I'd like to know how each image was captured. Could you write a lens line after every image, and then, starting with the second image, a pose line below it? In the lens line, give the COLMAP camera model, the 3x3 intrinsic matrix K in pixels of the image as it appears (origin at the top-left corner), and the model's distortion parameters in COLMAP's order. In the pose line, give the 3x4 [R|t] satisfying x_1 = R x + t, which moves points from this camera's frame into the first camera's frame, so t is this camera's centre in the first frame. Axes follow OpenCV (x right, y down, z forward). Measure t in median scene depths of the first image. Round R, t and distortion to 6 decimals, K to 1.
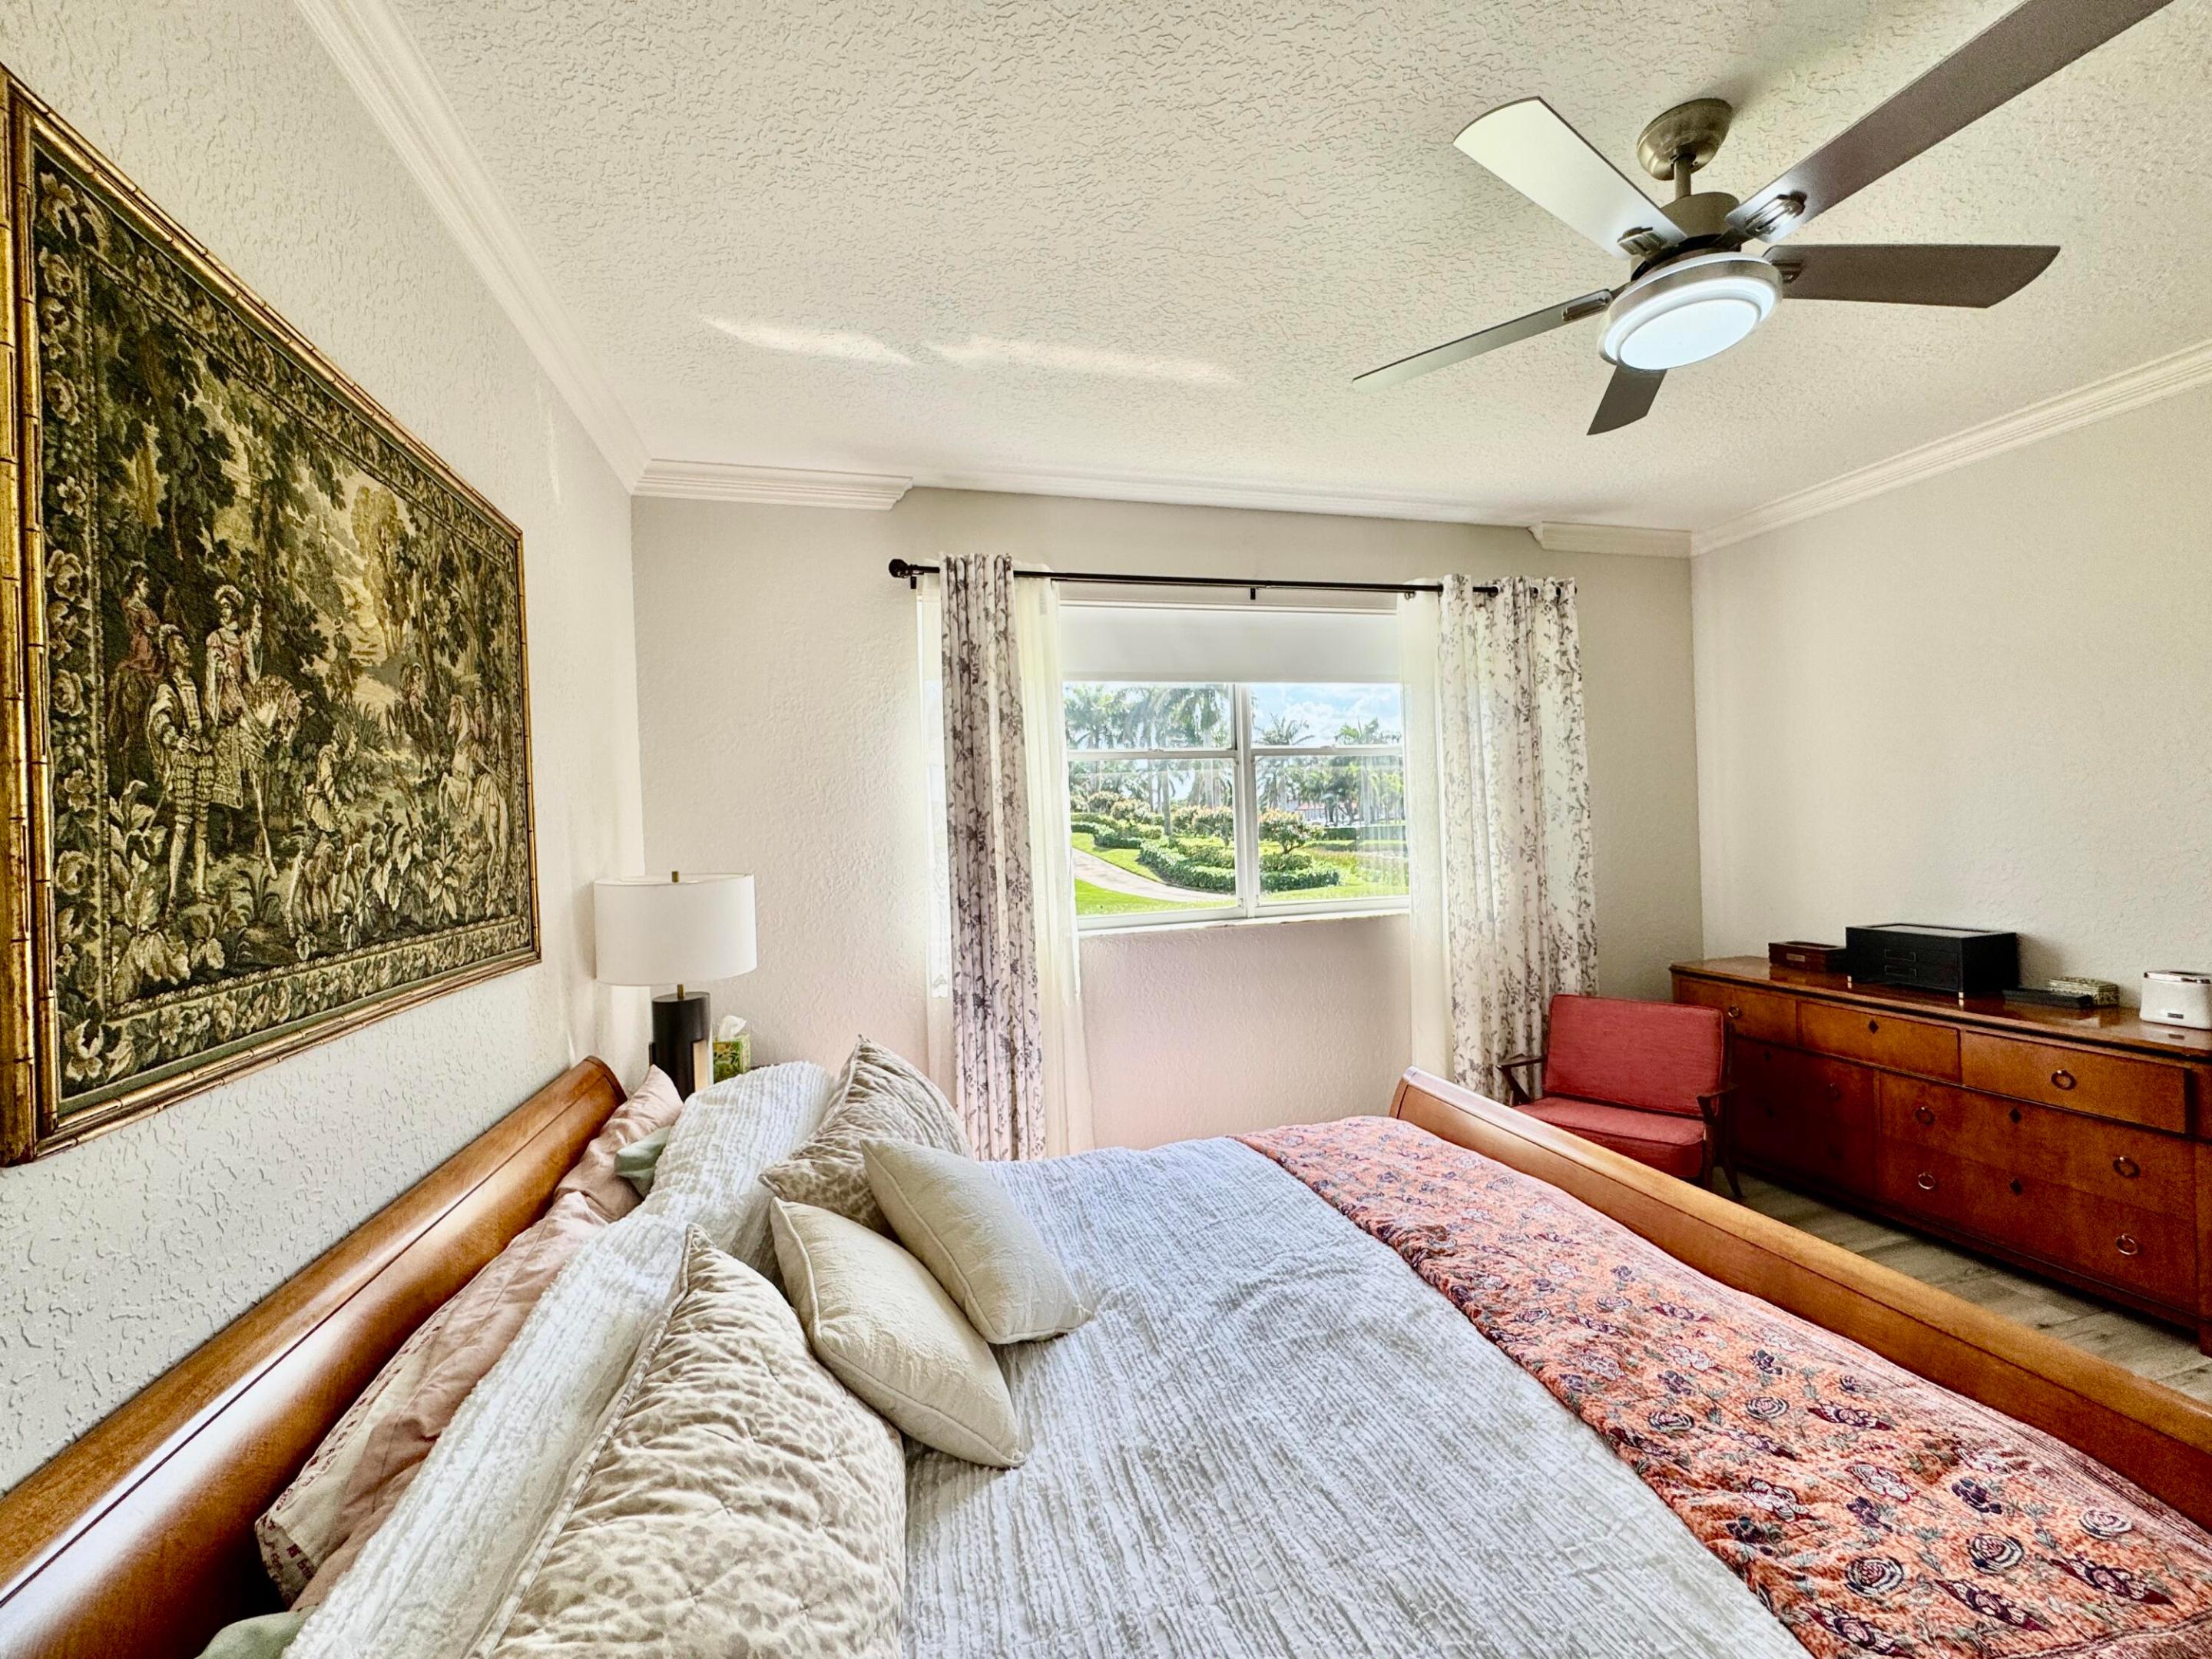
lens RADIAL K [[886.5, 0, 1104.8], [0, 886.5, 832.3], [0, 0, 1]] dist [-0.003893, 0.000672]
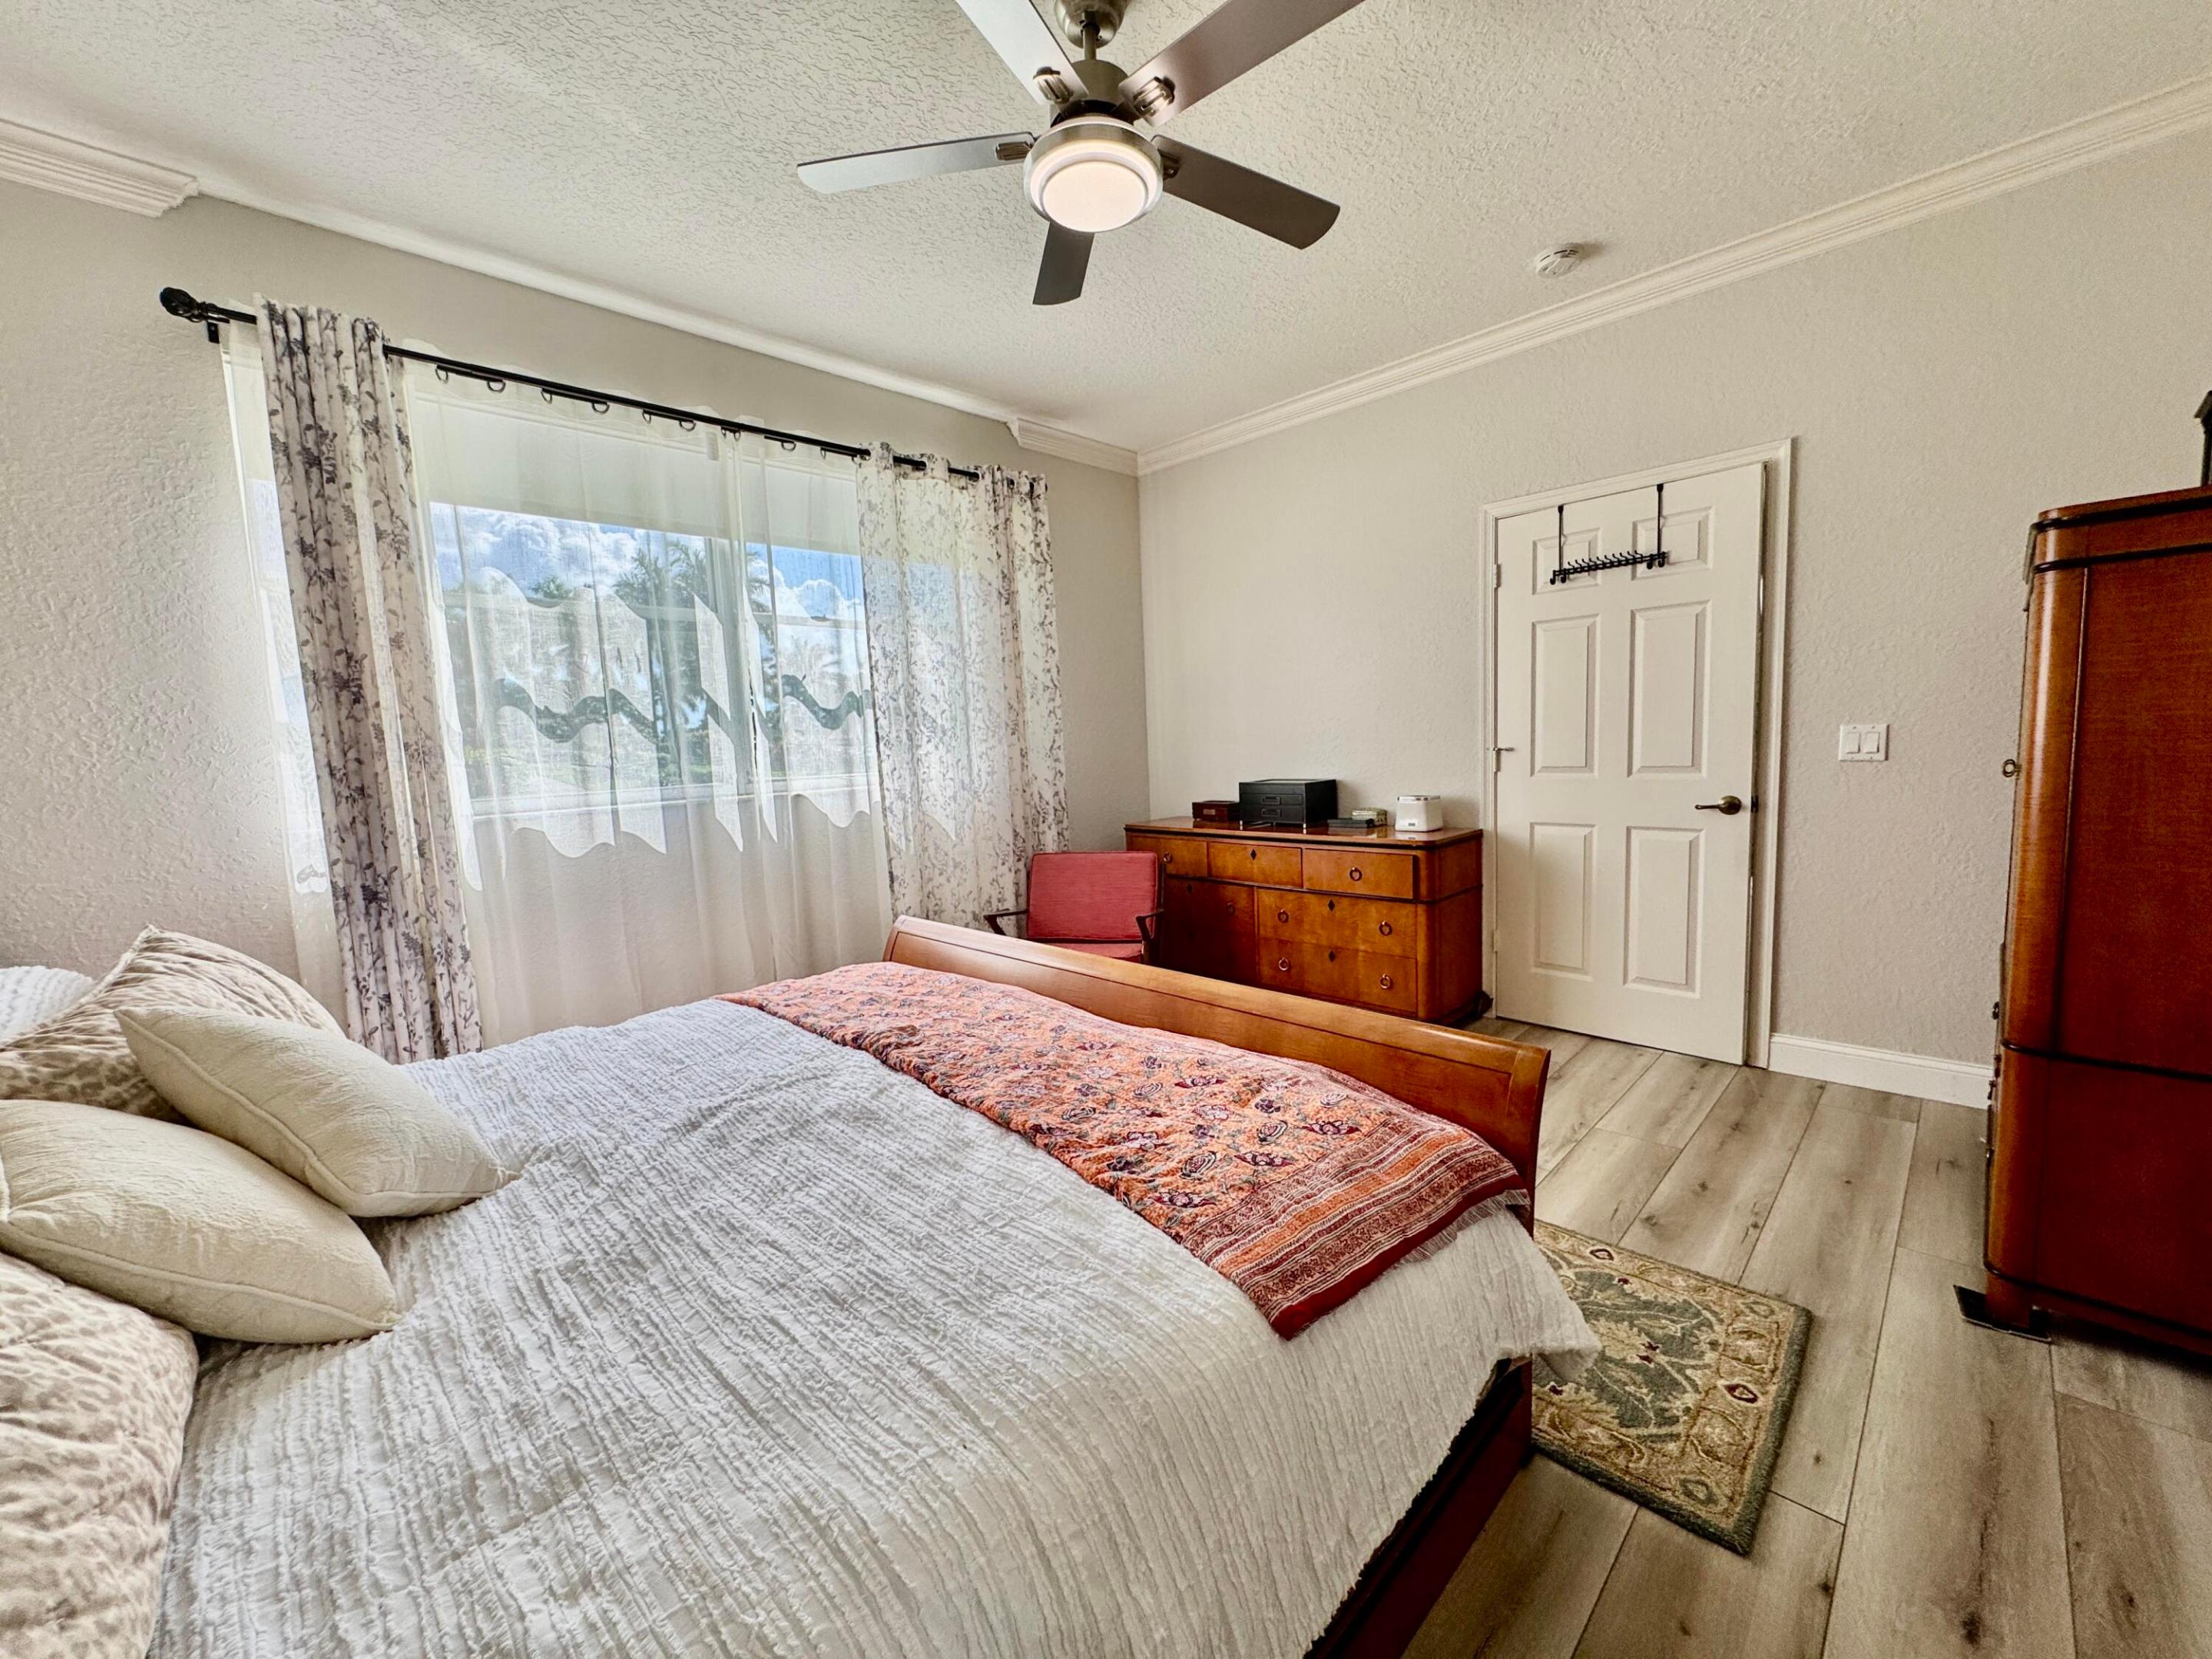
lens RADIAL K [[884.7, 0, 1107.1], [0, 884.7, 833.1], [0, 0, 1]] dist [-0.001655, -0.000545]
pose [[0.867469, -0.051952, 0.494772, 0.075589], [0.012939, 0.996552, 0.081955, 0.142211], [-0.497324, -0.064691, 0.865150, -0.023896]]
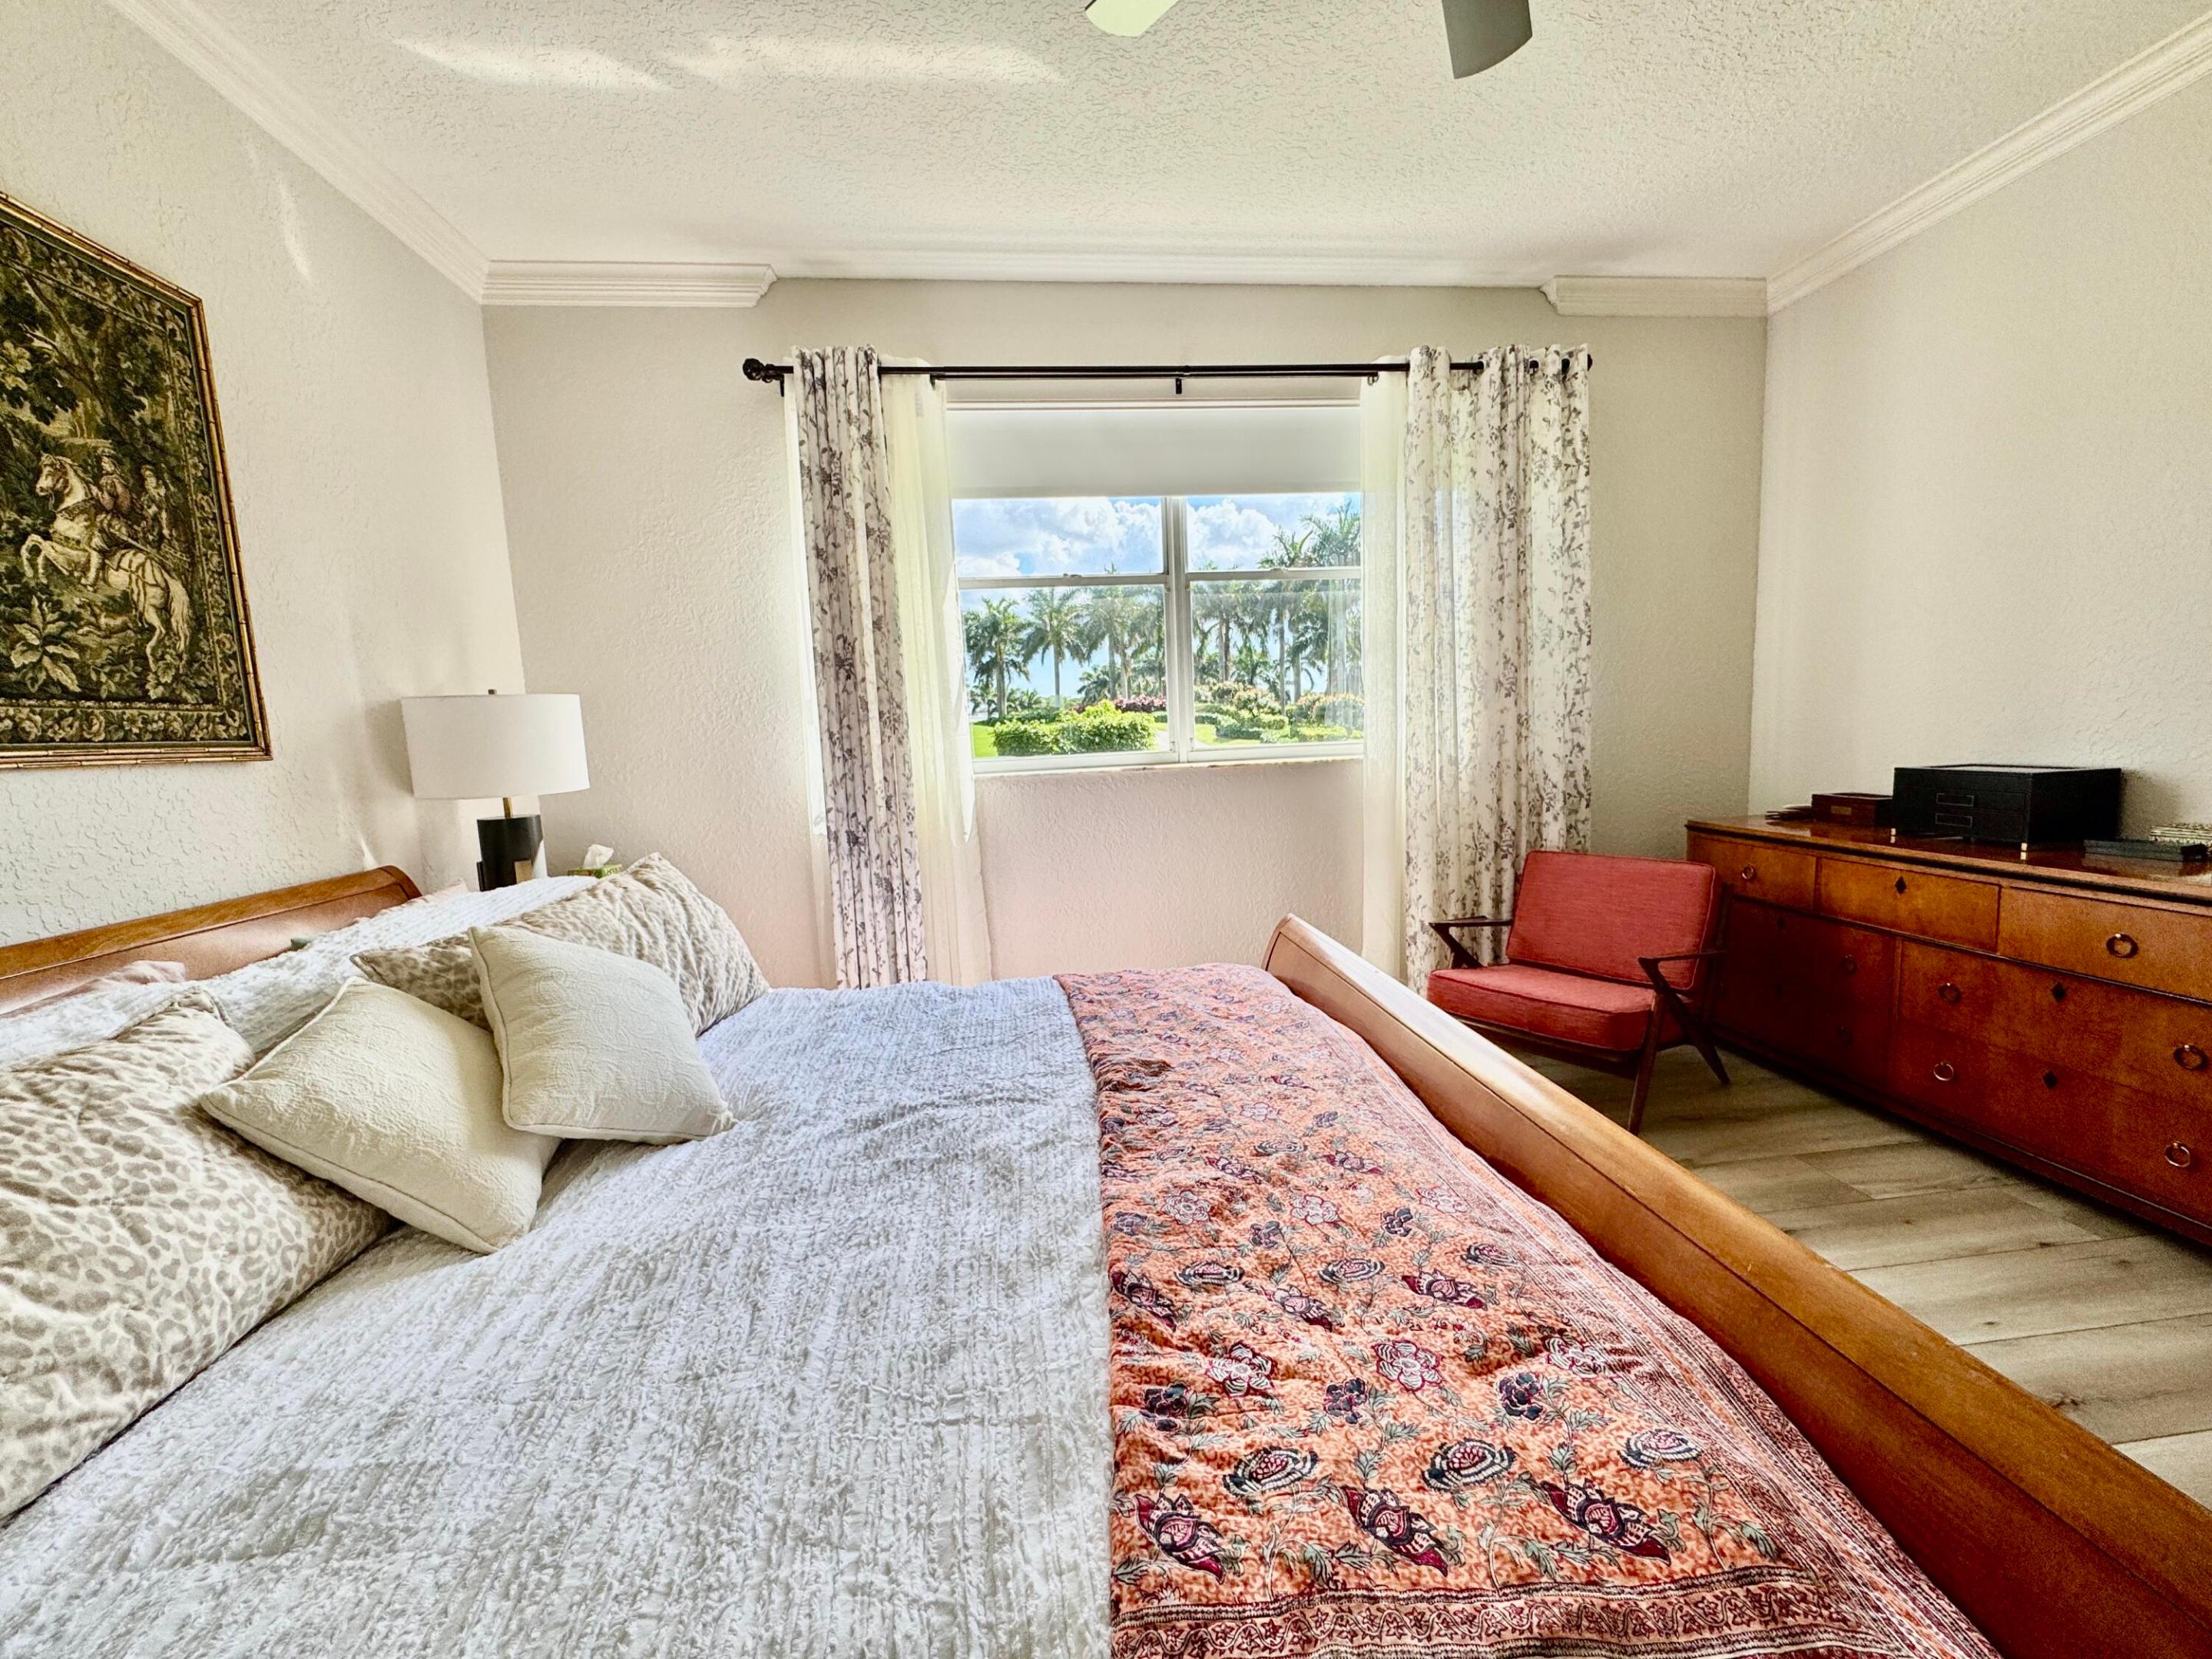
lens RADIAL K [[884.7, 0, 1107.1], [0, 884.7, 833.1], [0, 0, 1]] dist [-0.001655, -0.000545]
pose [[0.987808, 0.012826, -0.155149, 0.499677], [0.005454, 0.993138, 0.116820, 0.133532], [0.155583, -0.116242, 0.980960, 0.186452]]
